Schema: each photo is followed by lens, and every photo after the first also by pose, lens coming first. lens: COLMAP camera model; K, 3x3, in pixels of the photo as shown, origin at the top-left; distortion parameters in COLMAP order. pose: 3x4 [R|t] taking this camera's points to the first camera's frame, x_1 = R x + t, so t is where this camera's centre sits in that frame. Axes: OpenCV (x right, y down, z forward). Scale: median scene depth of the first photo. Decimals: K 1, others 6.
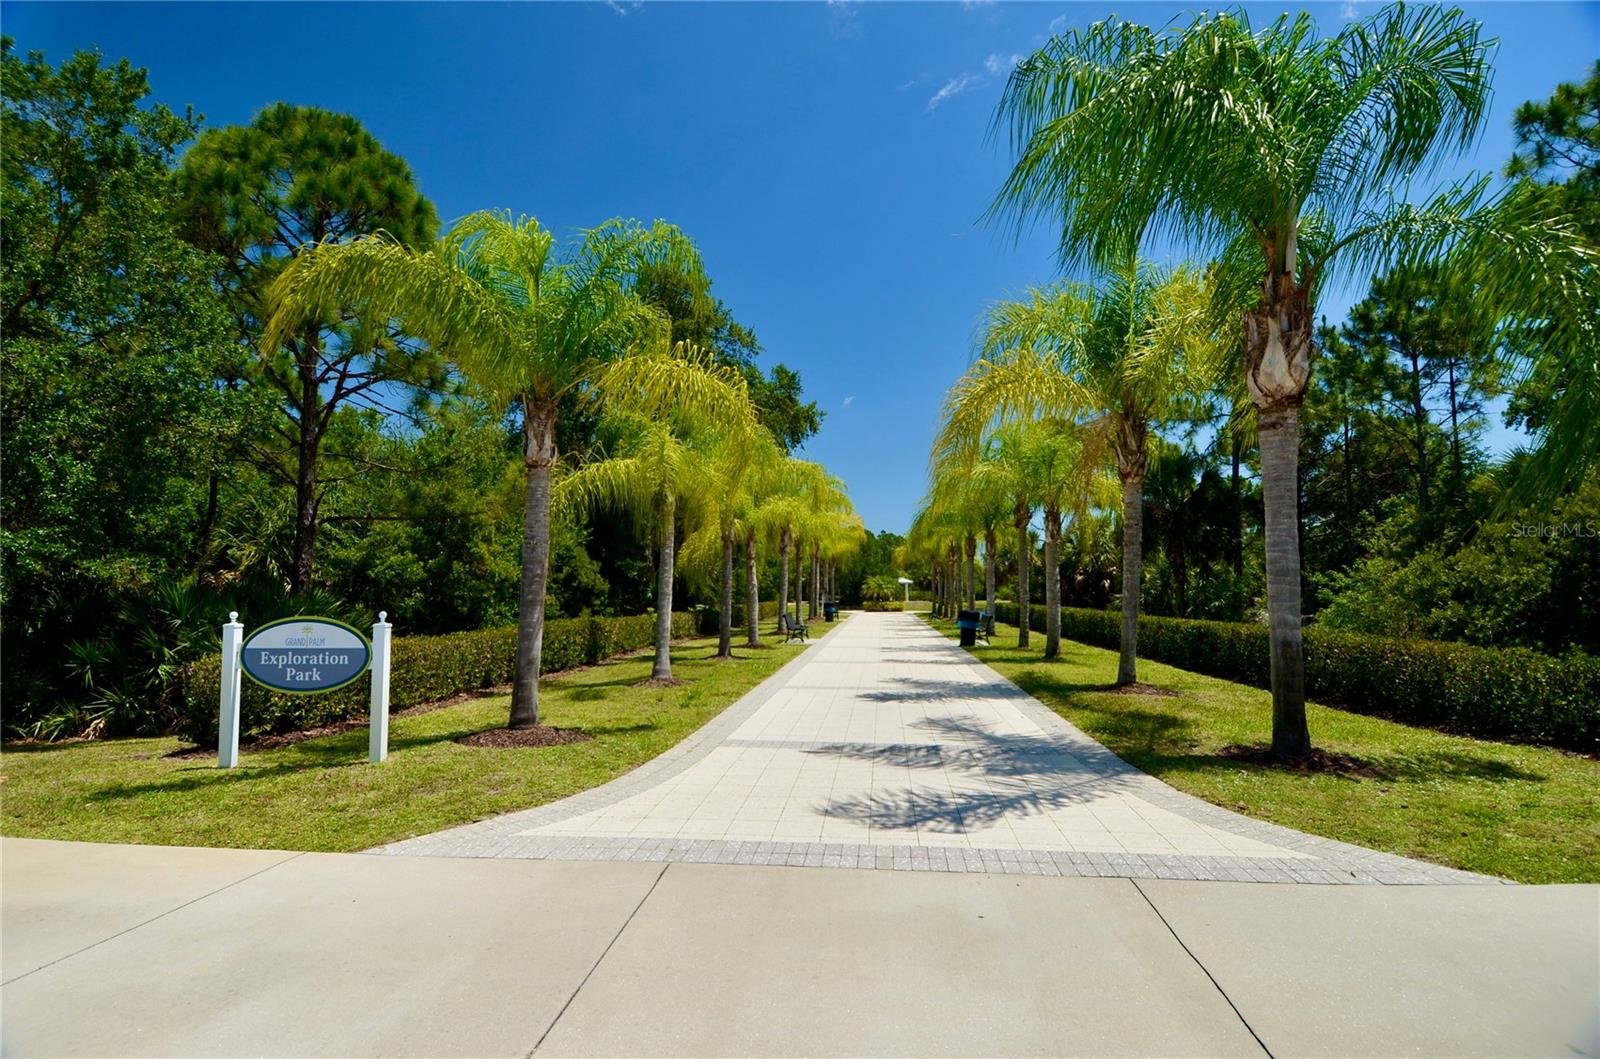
lens RADIAL K [[1157.0, 0, 800.0], [0, 1157.0, 529.5], [0, 0, 1]] dist [0.038680, -0.117058]
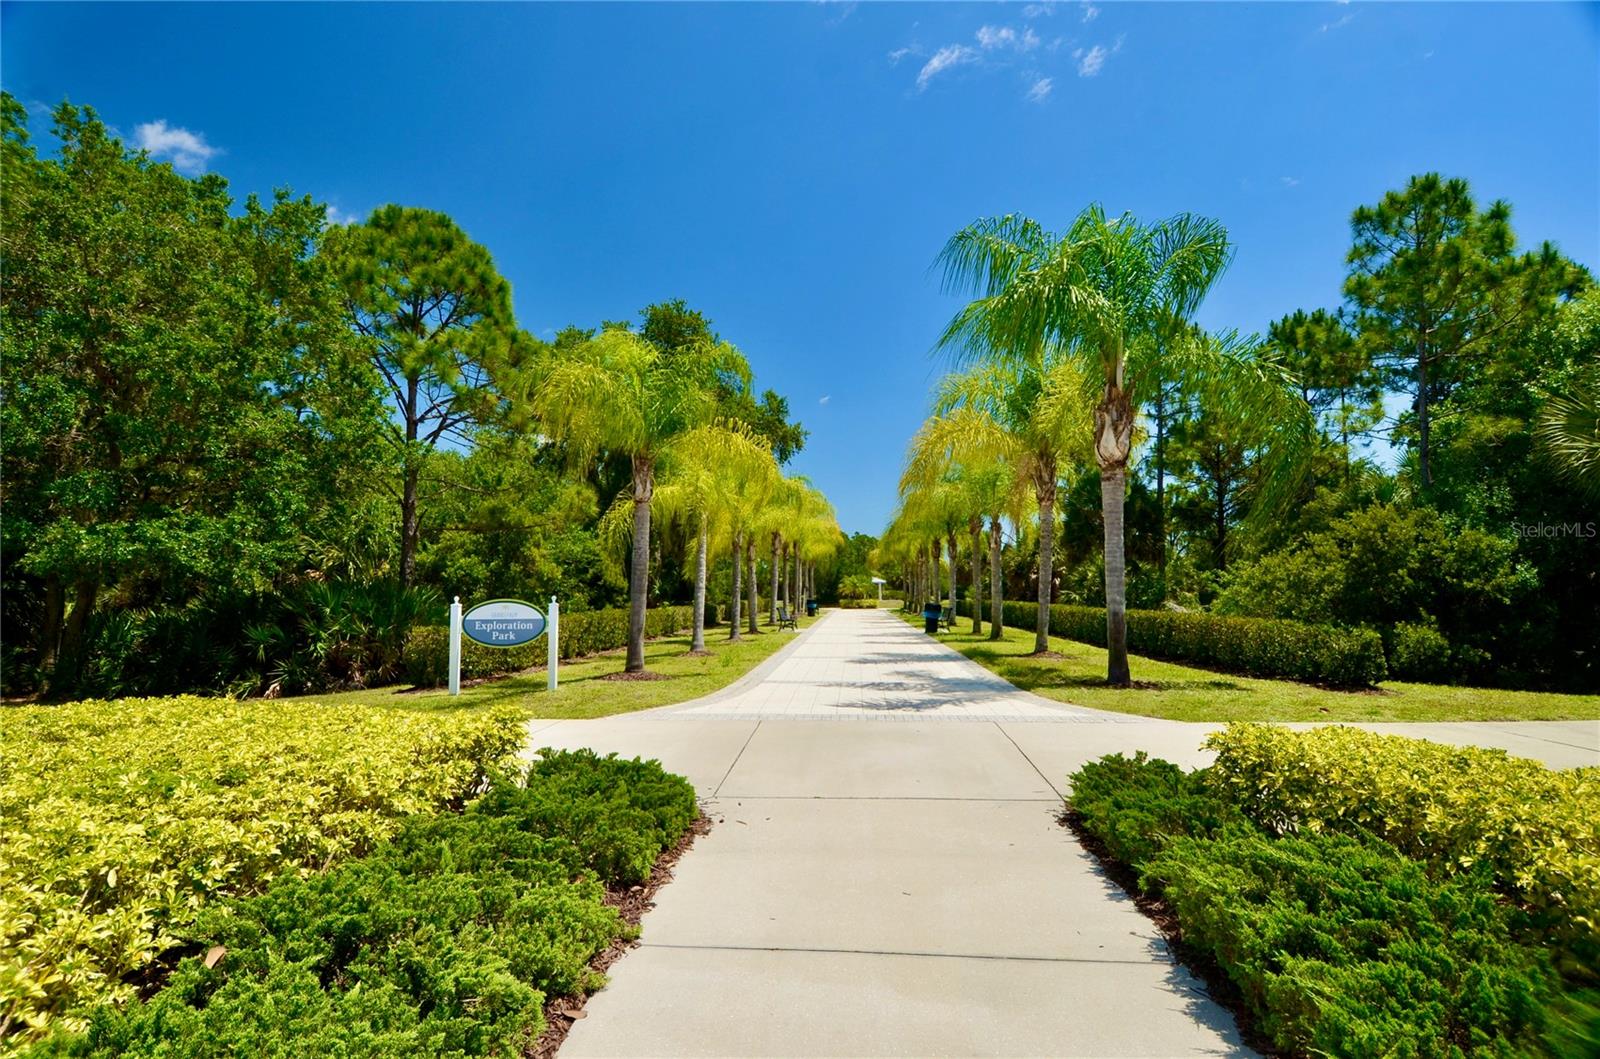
lens RADIAL K [[1602.6, 0, 800.0], [0, 1602.6, 529.5], [0, 0, 1]] dist [-0.006255, 0.001000]
pose [[0.999031, -0.001400, 0.043998, -0.077114], [0.001019, 0.999962, 0.008665, -0.025409], [-0.044009, -0.008612, 0.998994, -0.785277]]
